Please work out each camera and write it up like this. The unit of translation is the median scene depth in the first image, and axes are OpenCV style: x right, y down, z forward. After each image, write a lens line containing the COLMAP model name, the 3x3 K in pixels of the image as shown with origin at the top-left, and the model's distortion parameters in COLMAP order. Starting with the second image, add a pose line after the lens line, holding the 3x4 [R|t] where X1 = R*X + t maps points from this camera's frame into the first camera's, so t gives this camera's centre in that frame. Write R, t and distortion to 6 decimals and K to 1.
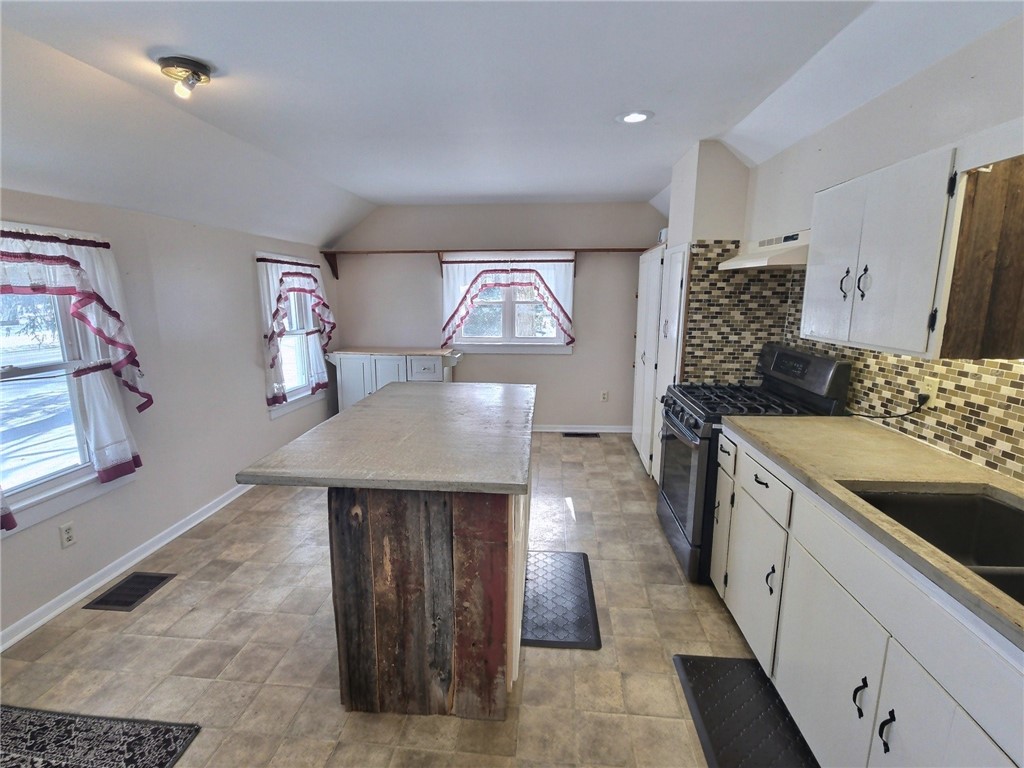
lens RADIAL K [[466.1, 0, 502.9], [0, 466.1, 380.7], [0, 0, 1]] dist [0.000716, -0.000376]
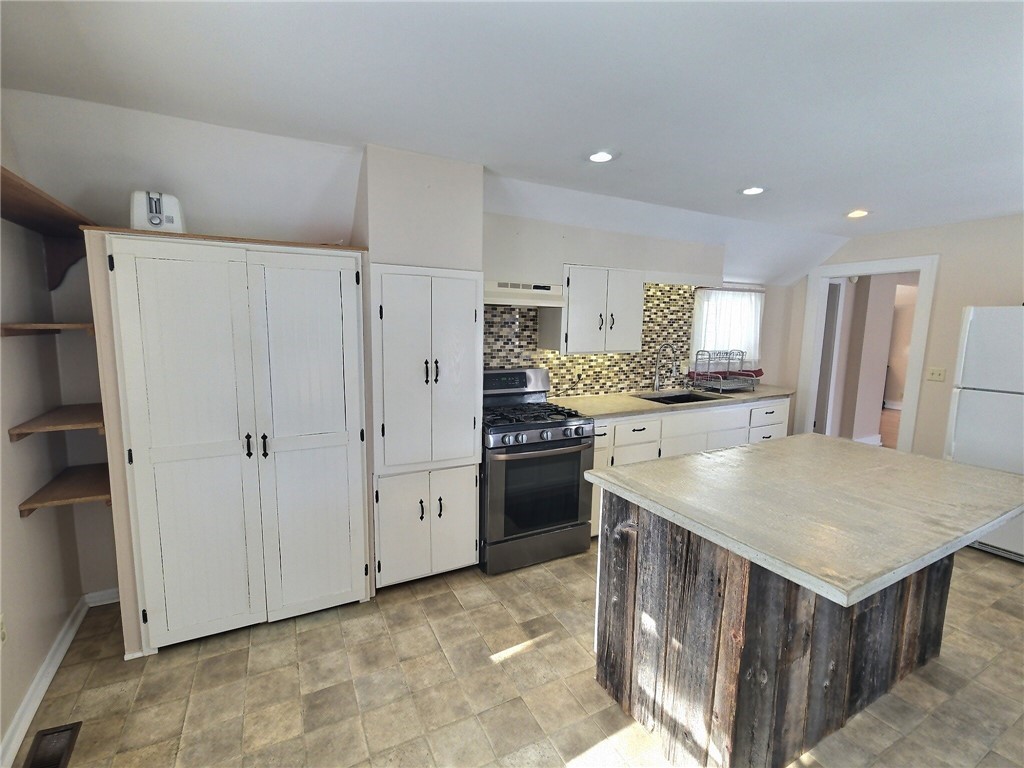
lens RADIAL K [[466.1, 0, 502.9], [0, 466.1, 380.7], [0, 0, 1]] dist [0.000716, -0.000376]
pose [[-0.546510, -0.108959, 0.830334, -0.647766], [0.143262, 0.964720, 0.220886, -0.448437], [-0.825108, 0.239672, -0.511619, 2.335113]]
